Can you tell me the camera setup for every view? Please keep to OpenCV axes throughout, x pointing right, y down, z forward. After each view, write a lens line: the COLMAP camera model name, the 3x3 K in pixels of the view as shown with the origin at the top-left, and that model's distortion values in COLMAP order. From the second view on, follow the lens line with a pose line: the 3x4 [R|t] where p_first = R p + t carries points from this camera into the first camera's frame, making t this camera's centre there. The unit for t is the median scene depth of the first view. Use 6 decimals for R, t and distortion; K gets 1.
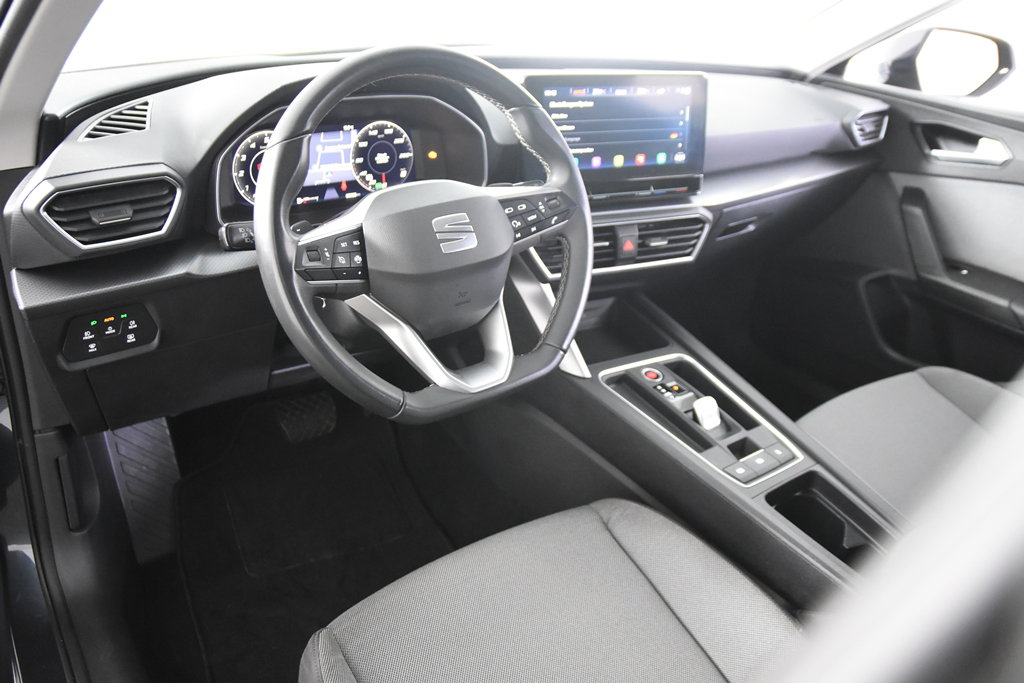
lens RADIAL K [[820.4, 0, 512.0], [0, 820.4, 341.5], [0, 0, 1]] dist [-0.068904, 0.001798]
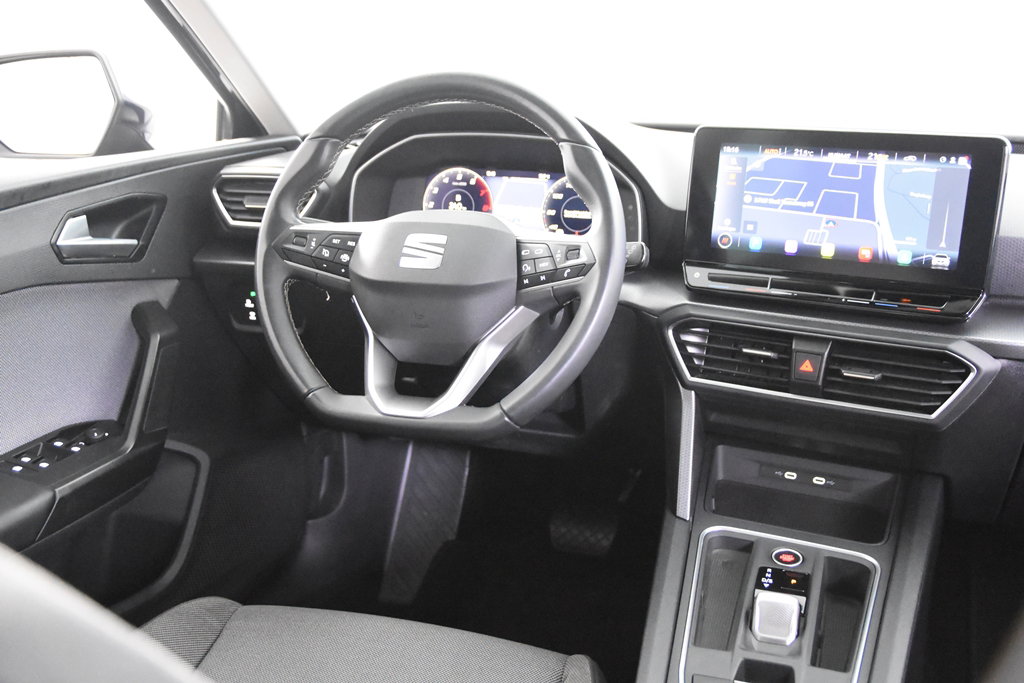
lens RADIAL K [[1121.7, 0, 512.0], [0, 1121.7, 341.5], [0, 0, 1]] dist [-0.021459, 0.148631]
pose [[0.568127, 0.156090, -0.808002, 0.846168], [-0.345349, 0.936429, -0.061923, 0.010756], [0.746971, 0.314223, 0.585916, 0.262294]]
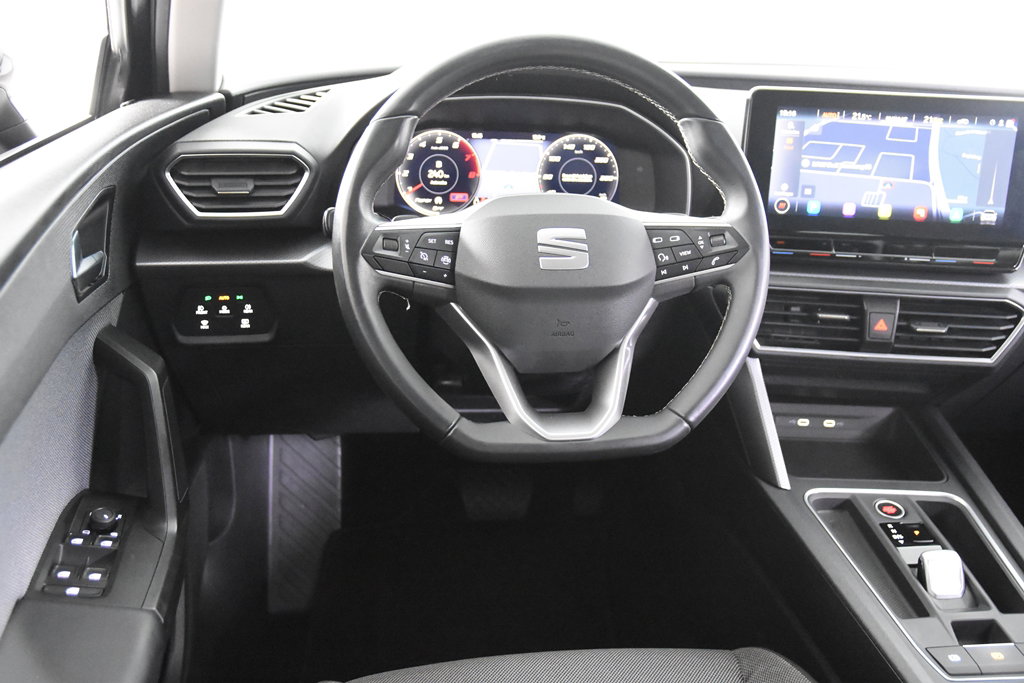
lens RADIAL K [[1121.7, 0, 512.0], [0, 1121.7, 341.5], [0, 0, 1]] dist [-0.021459, 0.148631]
pose [[0.888059, 0.142948, -0.436941, 0.316653], [-0.203134, 0.974628, -0.094002, 0.063376], [0.412418, 0.172236, 0.894565, -0.034116]]
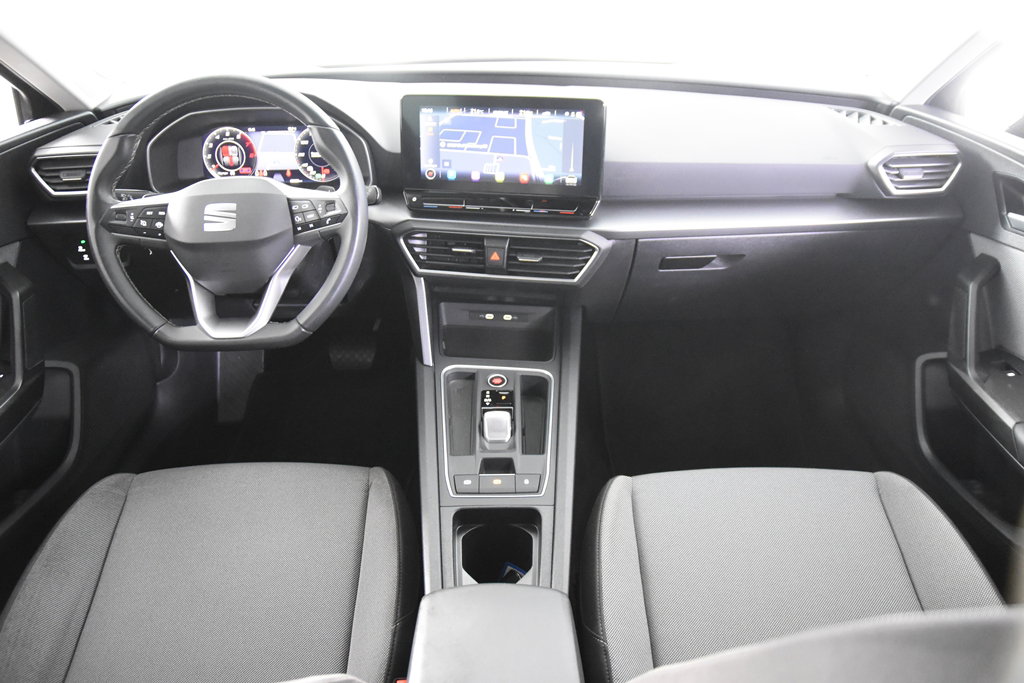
lens RADIAL K [[785.3, 0, 512.0], [0, 785.3, 341.5], [0, 0, 1]] dist [-0.122935, 0.115467]
pose [[0.804331, 0.228633, -0.548434, 0.816904], [-0.211173, 0.972741, 0.095814, -0.122686], [0.555390, 0.038748, 0.830687, 0.182085]]
